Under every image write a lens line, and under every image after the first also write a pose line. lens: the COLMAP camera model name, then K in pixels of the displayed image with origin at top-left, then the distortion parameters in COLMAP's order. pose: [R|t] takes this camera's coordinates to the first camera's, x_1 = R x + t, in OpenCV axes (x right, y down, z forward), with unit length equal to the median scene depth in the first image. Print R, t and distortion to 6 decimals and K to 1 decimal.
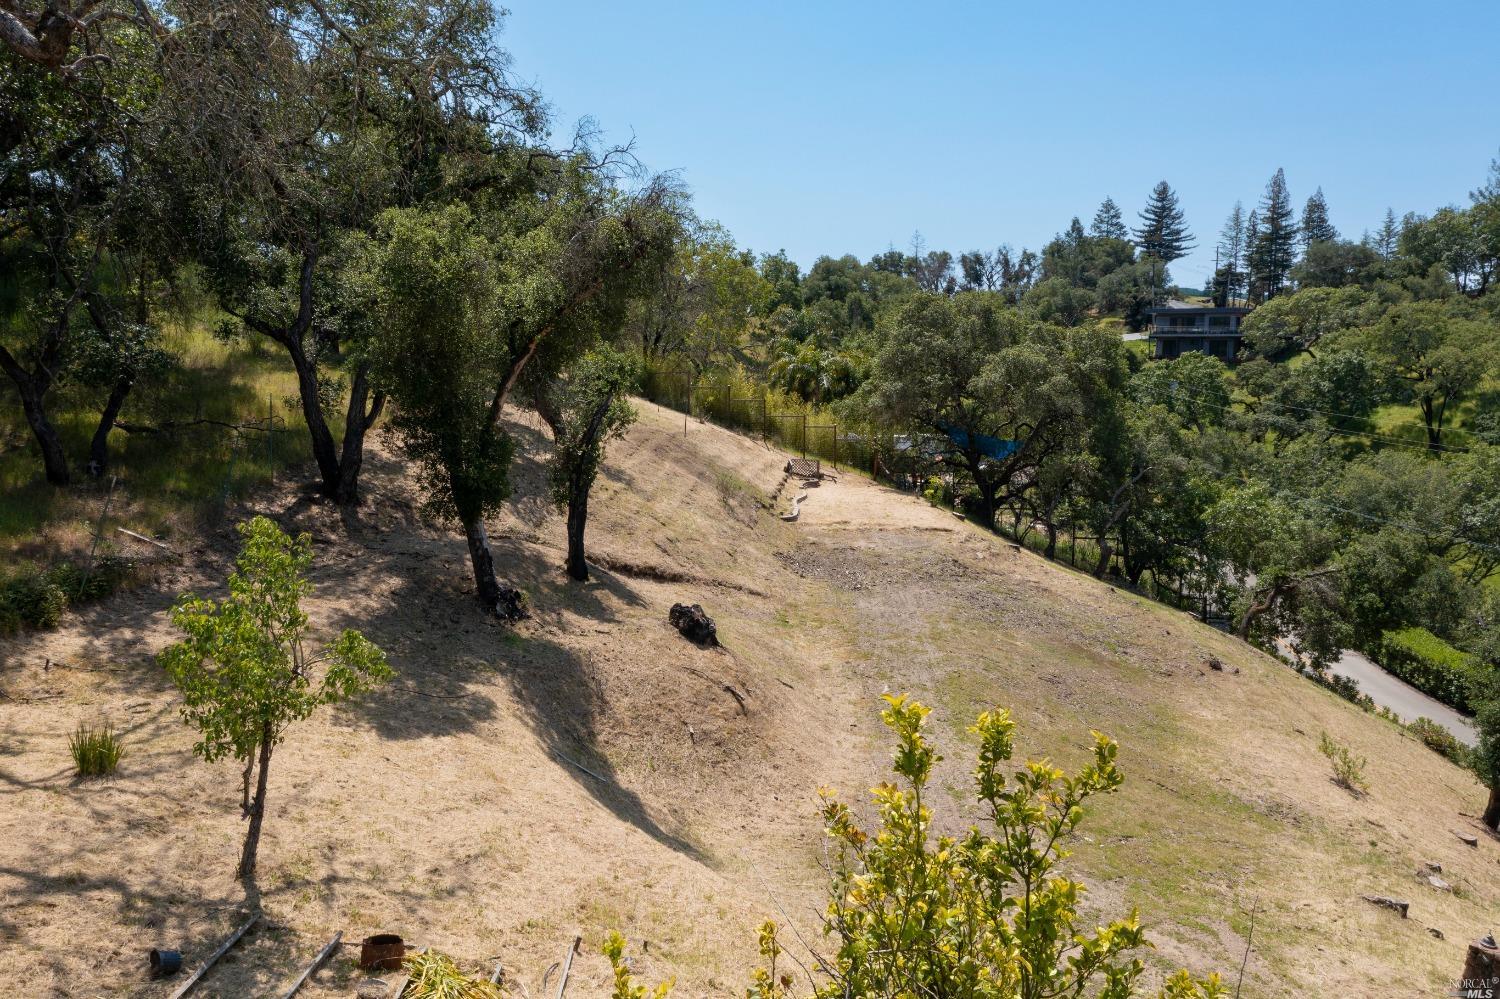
lens RADIAL K [[1199.1, 0, 749.6], [0, 1199.1, 496.9], [0, 0, 1]] dist [0.006082, 0.009218]
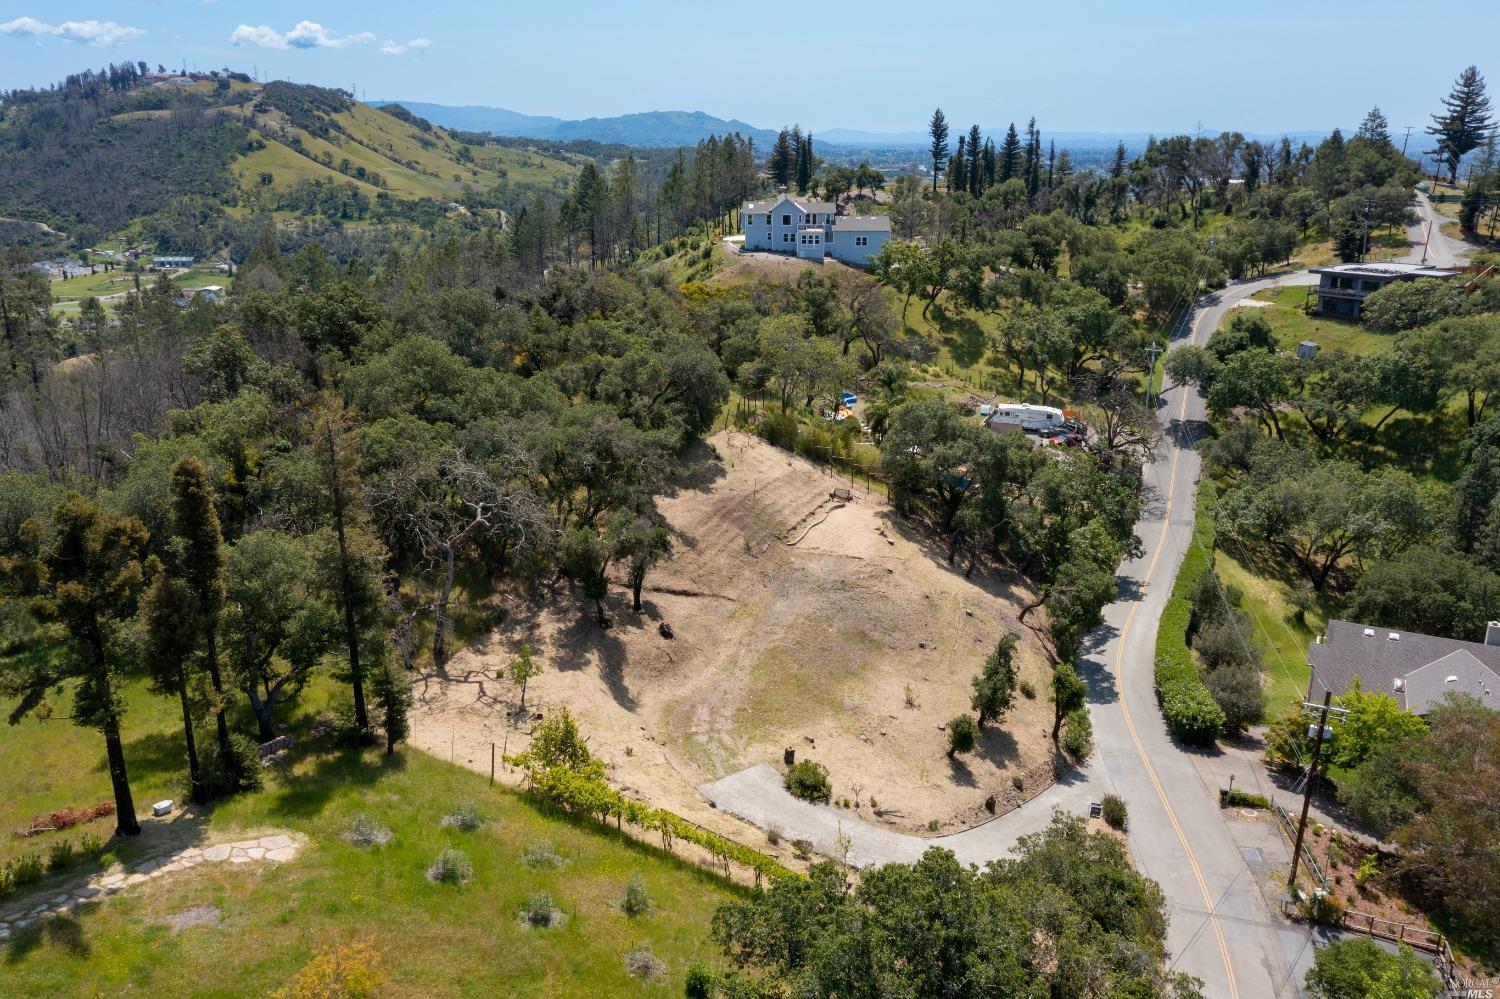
lens RADIAL K [[1199.1, 0, 749.4], [0, 1199.1, 495.8], [0, 0, 1]] dist [0.006082, 0.009218]
pose [[0.955454, 0.083852, -0.282980, 0.471534], [-0.034663, 0.984038, 0.174551, -0.368649], [0.293099, -0.156966, 0.943109, -0.861839]]
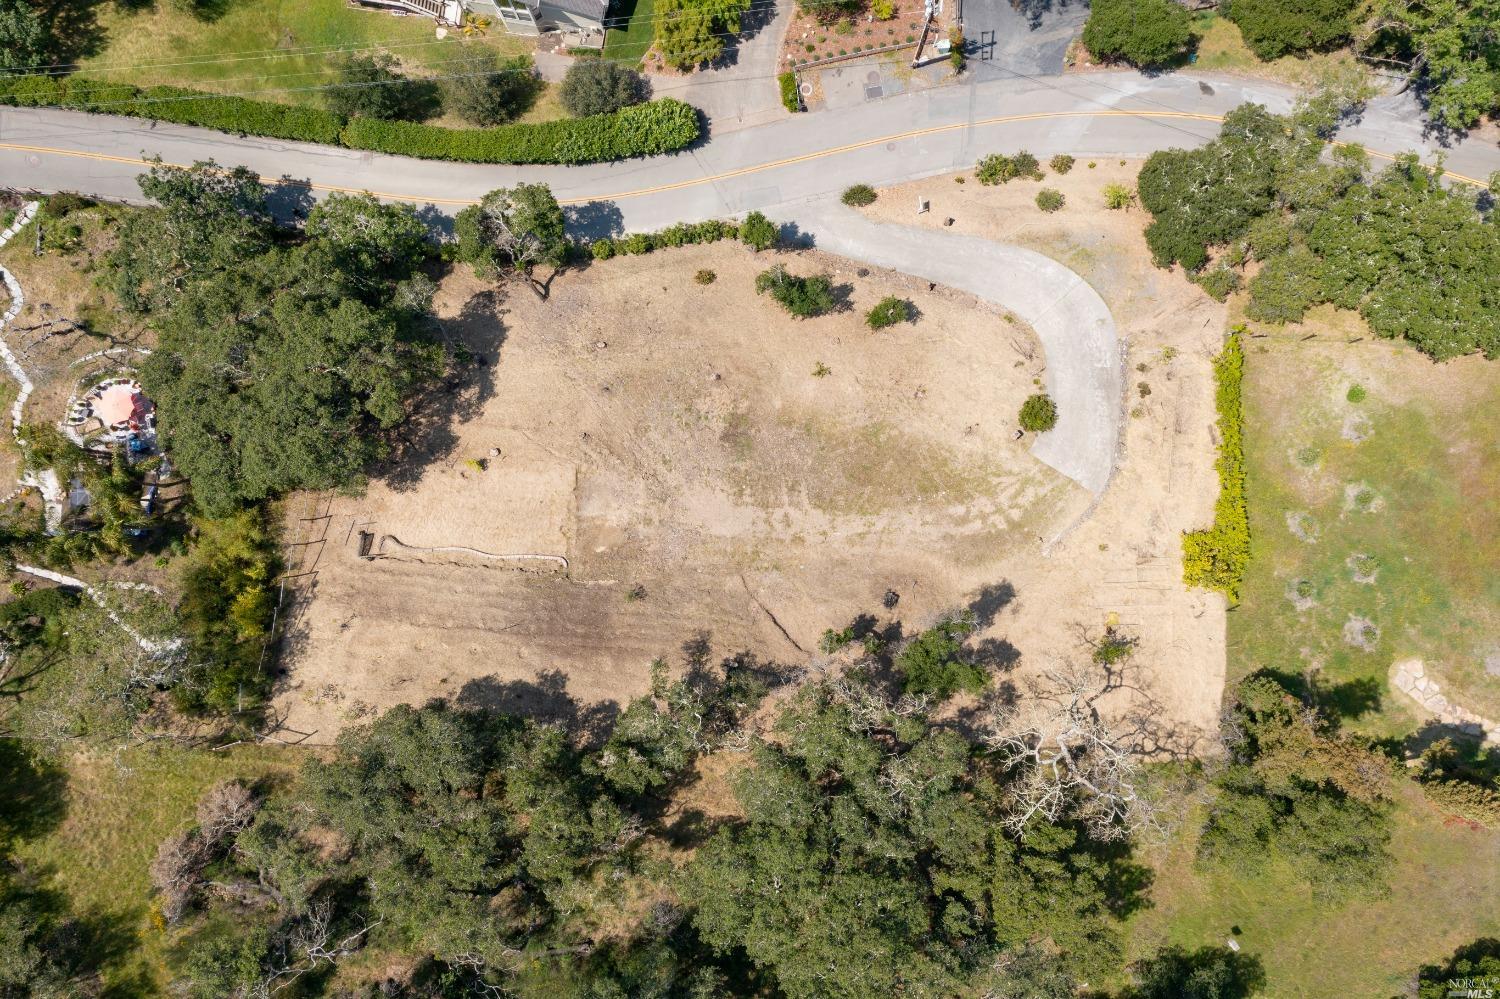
lens RADIAL K [[1199.1, 0, 741.4], [0, 1199.1, 498.5], [0, 0, 1]] dist [0.006082, 0.009218]
pose [[-0.007795, -0.999877, 0.013589, 0.082545], [0.121023, 0.012547, 0.992570, -1.406214], [-0.992619, 0.009382, 0.120910, 0.452531]]
